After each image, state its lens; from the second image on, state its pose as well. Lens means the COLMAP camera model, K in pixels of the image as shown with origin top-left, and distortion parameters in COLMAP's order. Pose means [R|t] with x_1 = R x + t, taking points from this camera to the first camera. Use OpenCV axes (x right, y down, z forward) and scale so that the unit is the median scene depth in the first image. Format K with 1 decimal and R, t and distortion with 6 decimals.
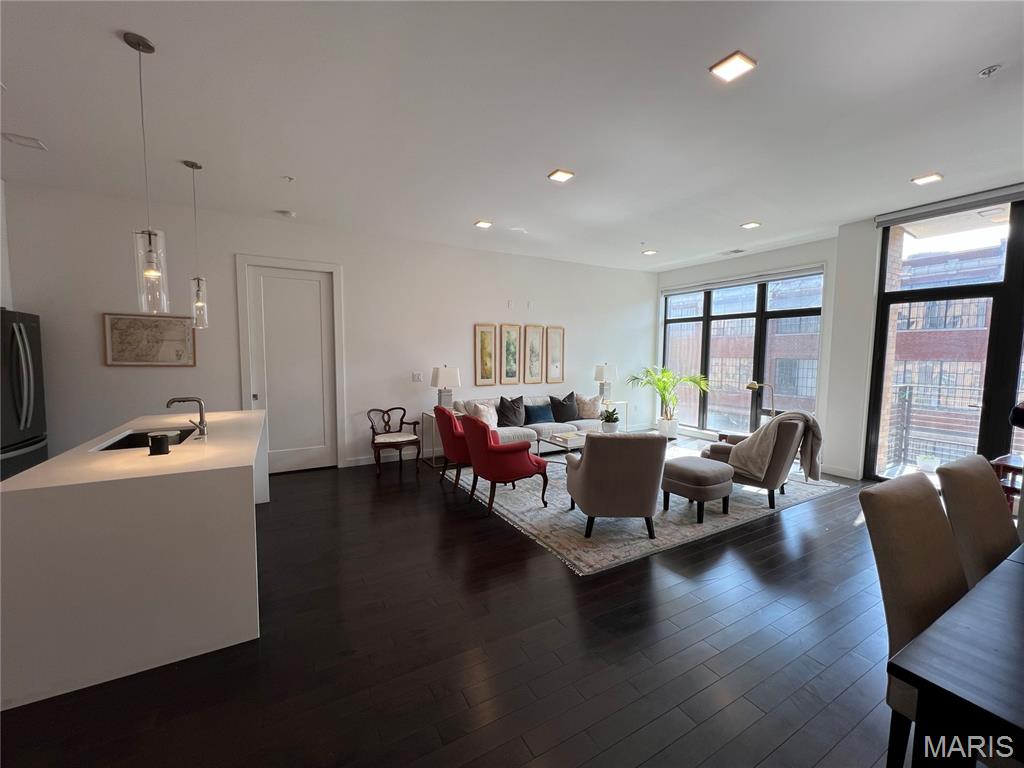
lens RADIAL K [[415.8, 0, 512.1], [0, 415.8, 378.9], [0, 0, 1]] dist [-0.002361, -0.000115]
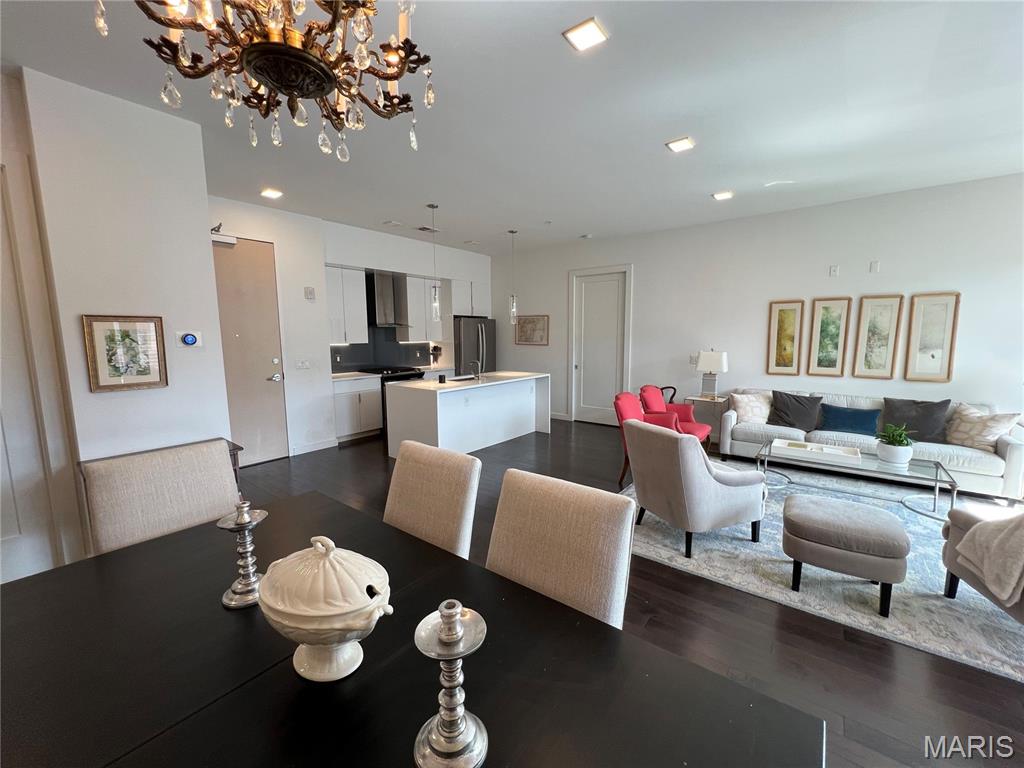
lens RADIAL K [[410.8, 0, 512.3], [0, 410.8, 381.0], [0, 0, 1]] dist [0.002979, 0.000406]
pose [[0.380977, 0.095749, -0.919613, 0.490832], [-0.049866, 0.995304, 0.082972, -0.012827], [0.923239, 0.014247, 0.383962, 0.180210]]
